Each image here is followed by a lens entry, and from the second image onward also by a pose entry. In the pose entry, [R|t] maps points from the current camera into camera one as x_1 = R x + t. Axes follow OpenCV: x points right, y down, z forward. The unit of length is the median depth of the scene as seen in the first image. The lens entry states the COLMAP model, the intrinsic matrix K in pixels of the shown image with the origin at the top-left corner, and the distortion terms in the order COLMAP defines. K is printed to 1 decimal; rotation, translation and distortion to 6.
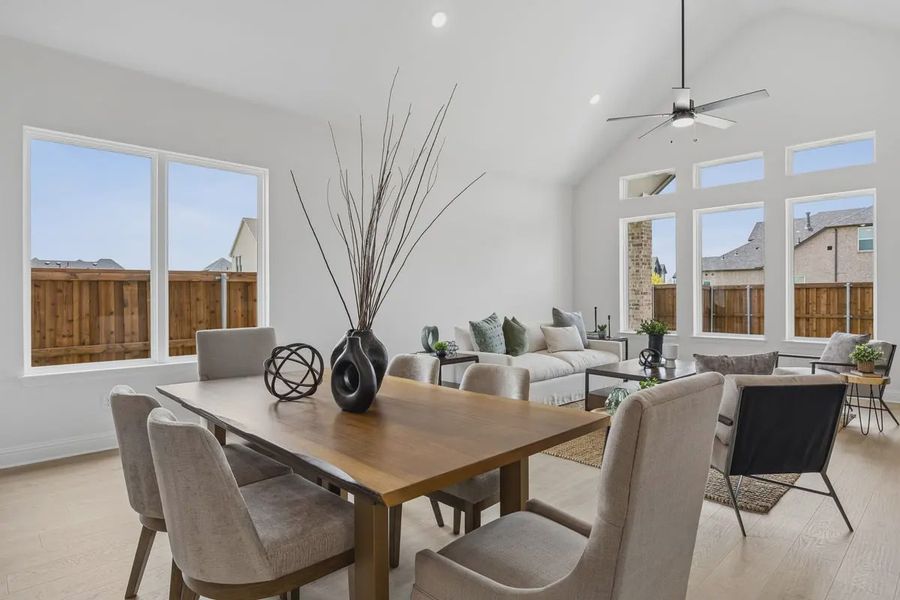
lens RADIAL K [[490.4, 0, 446.4], [0, 490.4, 299.5], [0, 0, 1]] dist [-0.002385, -0.000013]
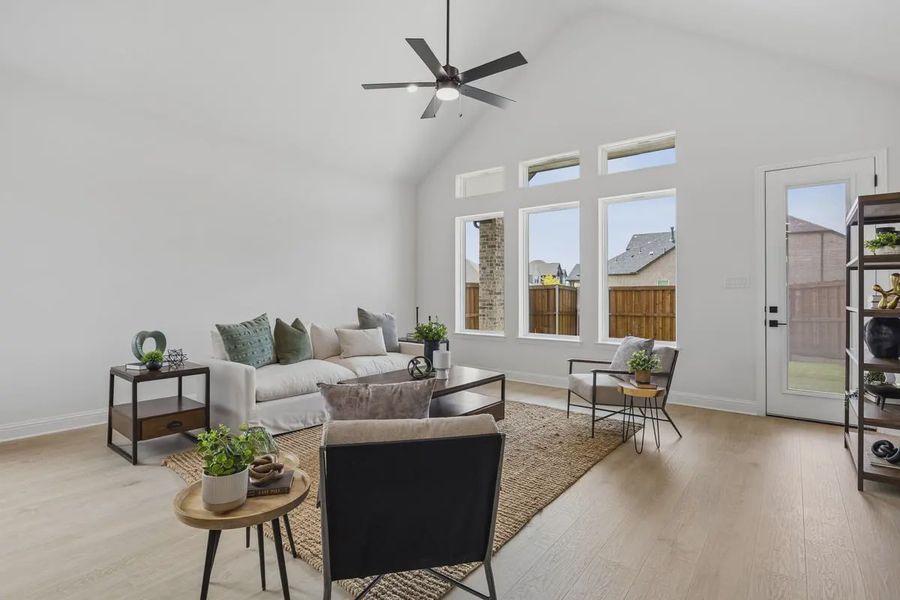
lens RADIAL K [[436.6, 0, 436.4], [0, 436.6, 295.7], [0, 0, 1]] dist [0.000841, 0.000290]
pose [[0.991448, 0.007237, 0.130298, 0.291364], [-0.006412, 0.999957, -0.006752, -0.001593], [-0.130341, 0.005858, 0.991452, 0.196543]]
